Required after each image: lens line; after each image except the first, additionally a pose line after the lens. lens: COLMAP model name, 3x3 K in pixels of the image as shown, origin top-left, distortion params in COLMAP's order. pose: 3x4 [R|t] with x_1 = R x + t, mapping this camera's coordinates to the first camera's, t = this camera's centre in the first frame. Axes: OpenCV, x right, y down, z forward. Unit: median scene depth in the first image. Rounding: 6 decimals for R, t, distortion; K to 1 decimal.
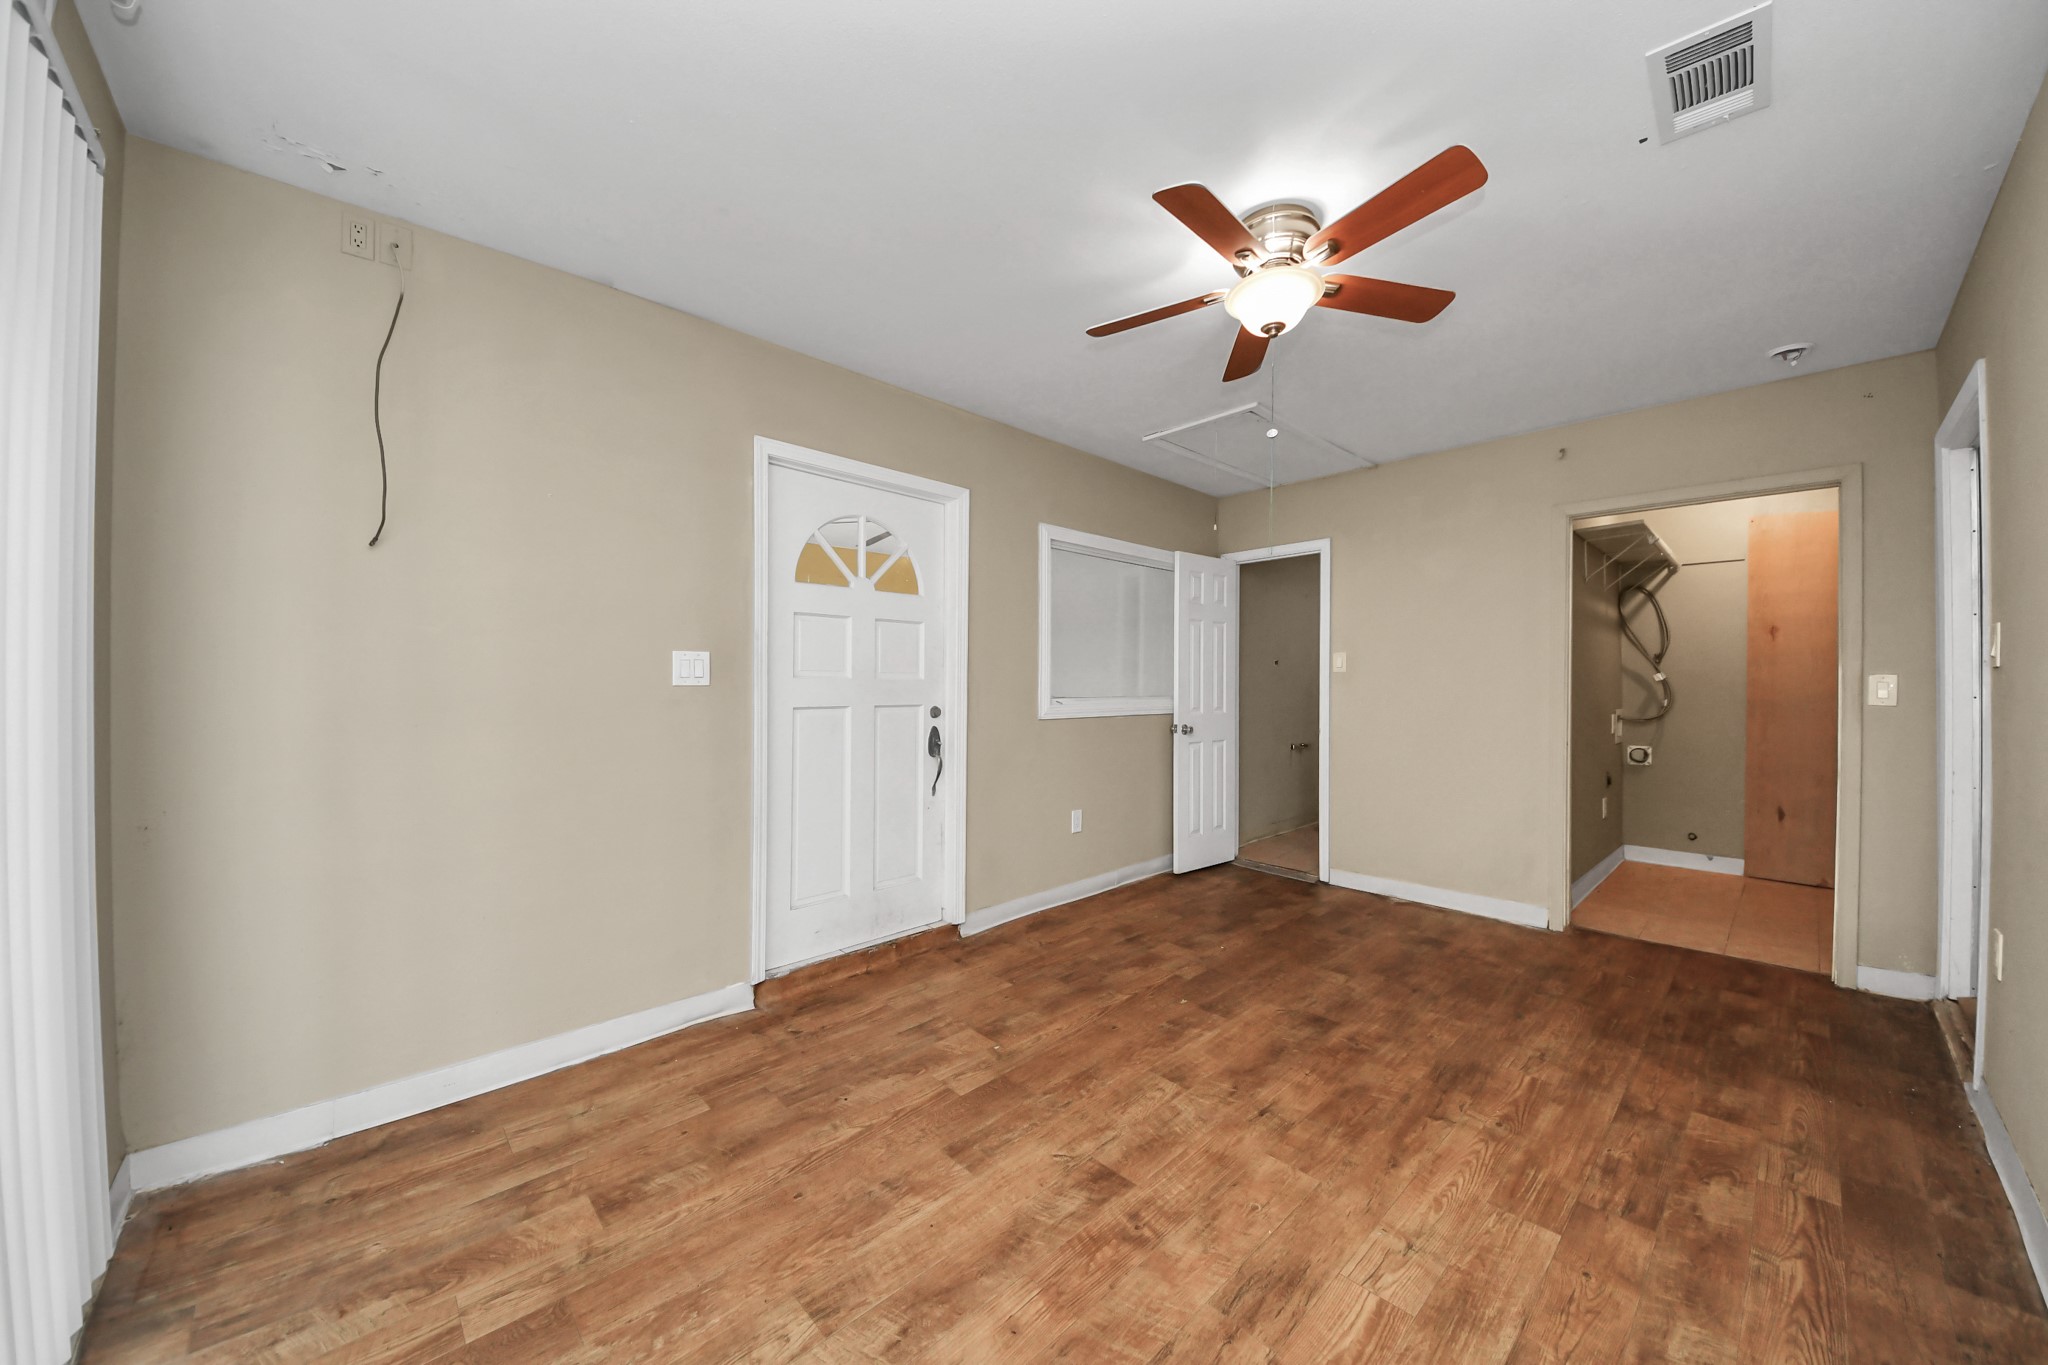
lens RADIAL K [[733.2, 0, 1014.4], [0, 733.2, 688.8], [0, 0, 1]] dist [0.050896, -0.028760]
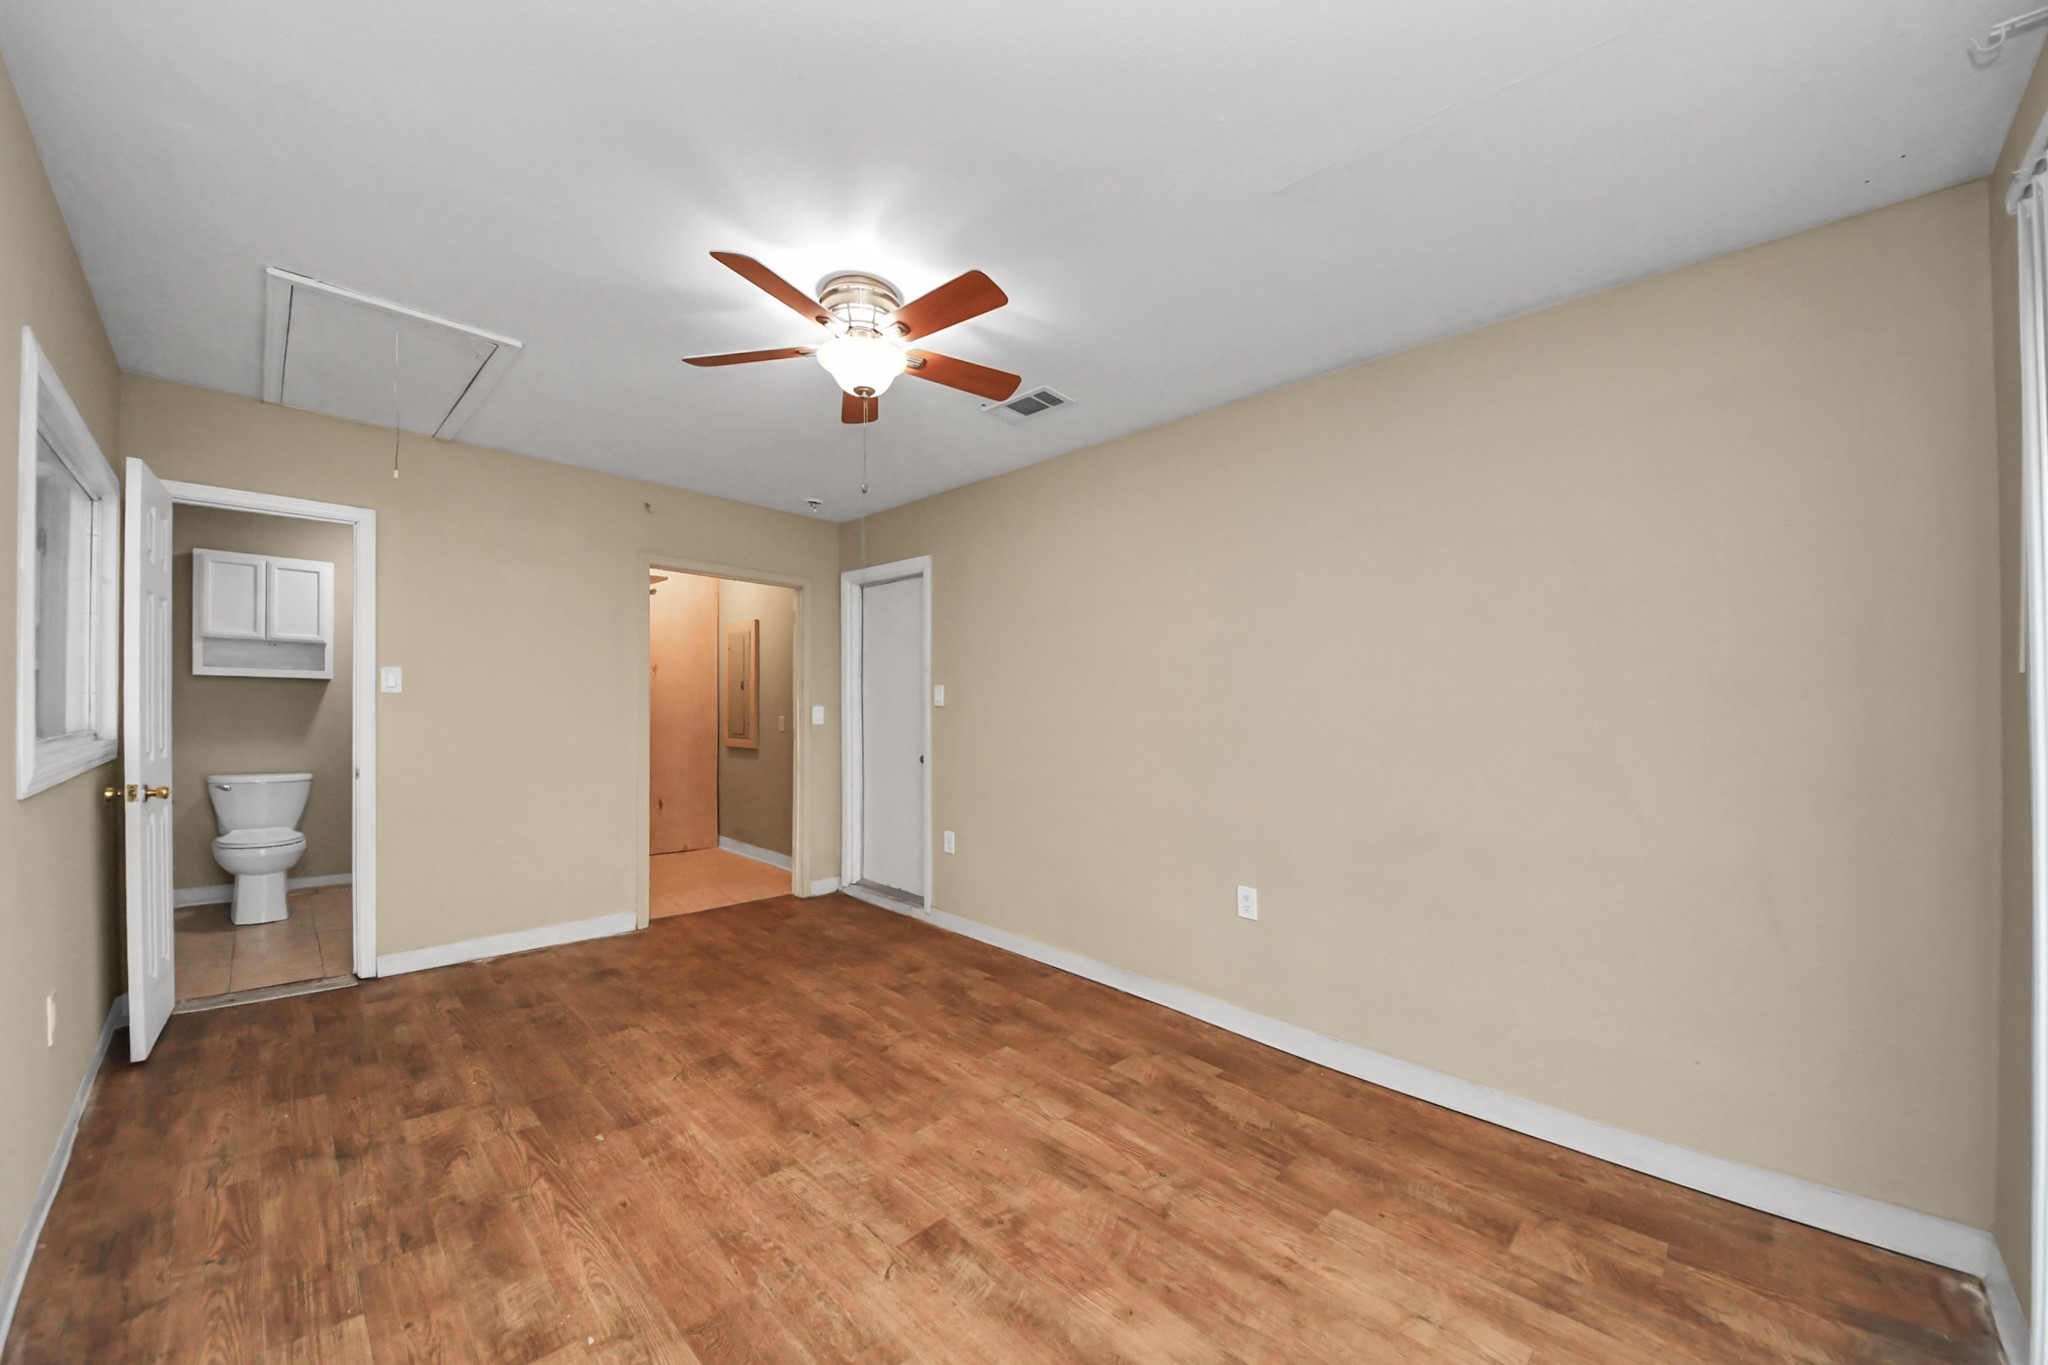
lens RADIAL K [[783.2, 0, 990.8], [0, 783.2, 696.9], [0, 0, 1]] dist [0.018487, -0.017890]
pose [[-0.042263, 0.015910, 0.998980, -0.627171], [-0.000972, 0.999872, -0.015965, -0.008444], [-0.999106, -0.001645, -0.042242, 0.686253]]
